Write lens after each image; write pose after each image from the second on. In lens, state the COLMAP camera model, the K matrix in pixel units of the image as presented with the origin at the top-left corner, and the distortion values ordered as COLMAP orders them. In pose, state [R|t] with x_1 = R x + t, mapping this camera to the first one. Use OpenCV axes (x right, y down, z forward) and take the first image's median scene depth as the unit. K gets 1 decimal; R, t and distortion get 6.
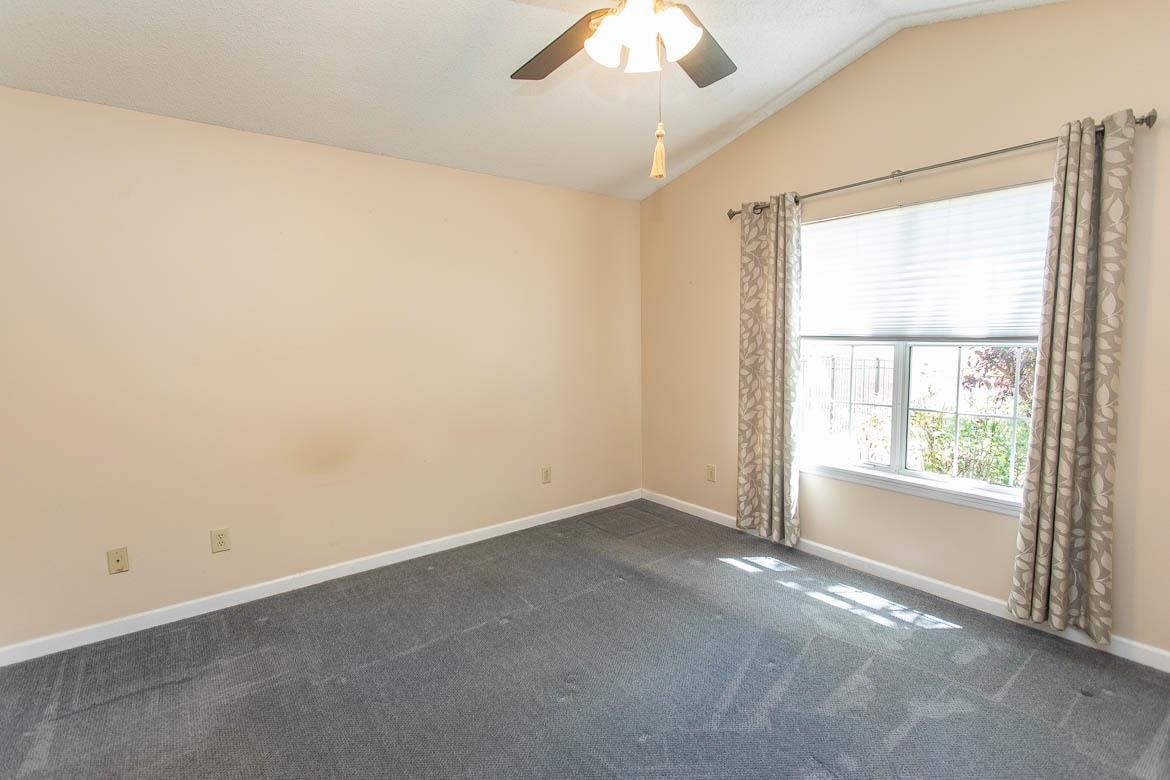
lens RADIAL K [[549.9, 0, 583.5], [0, 549.9, 385.7], [0, 0, 1]] dist [0.002251, 0.001519]
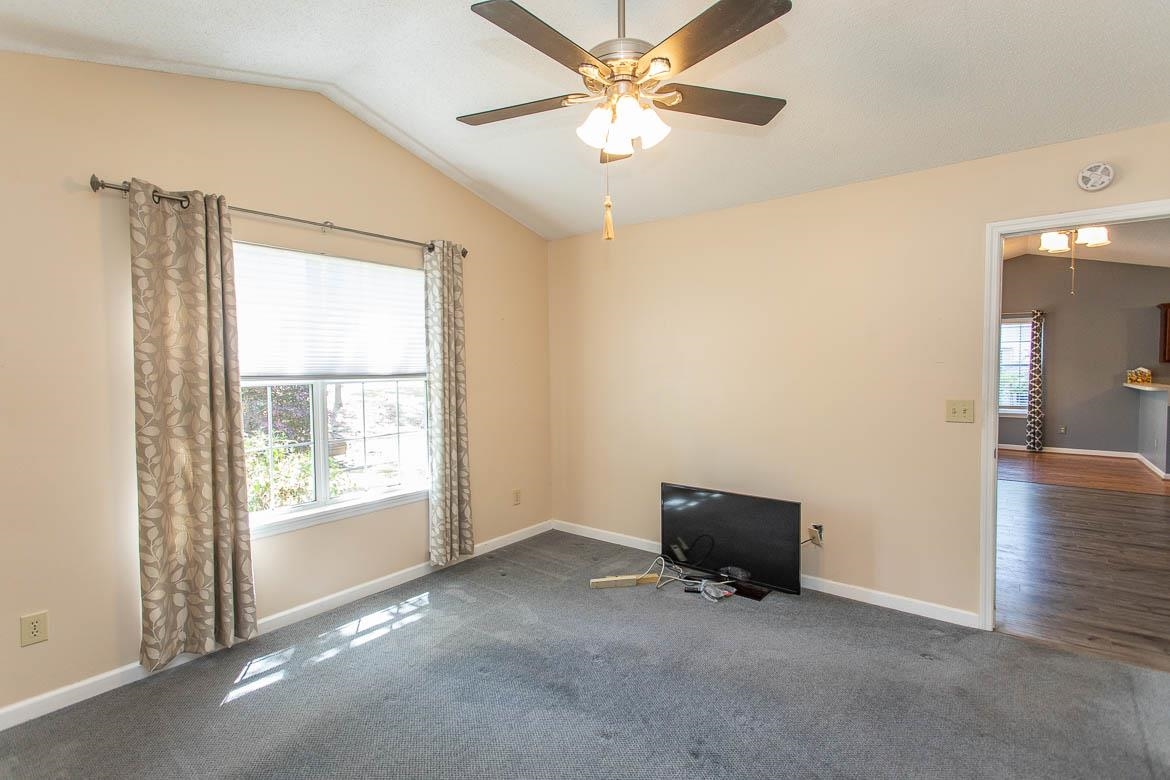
lens RADIAL K [[549.9, 0, 582.2], [0, 549.9, 391.8], [0, 0, 1]] dist [0.002251, 0.001519]
pose [[-0.249626, -0.030473, 0.967863, -0.603196], [0.106883, 0.992530, 0.058817, -0.070369], [-0.962426, 0.118131, -0.244504, 0.817112]]
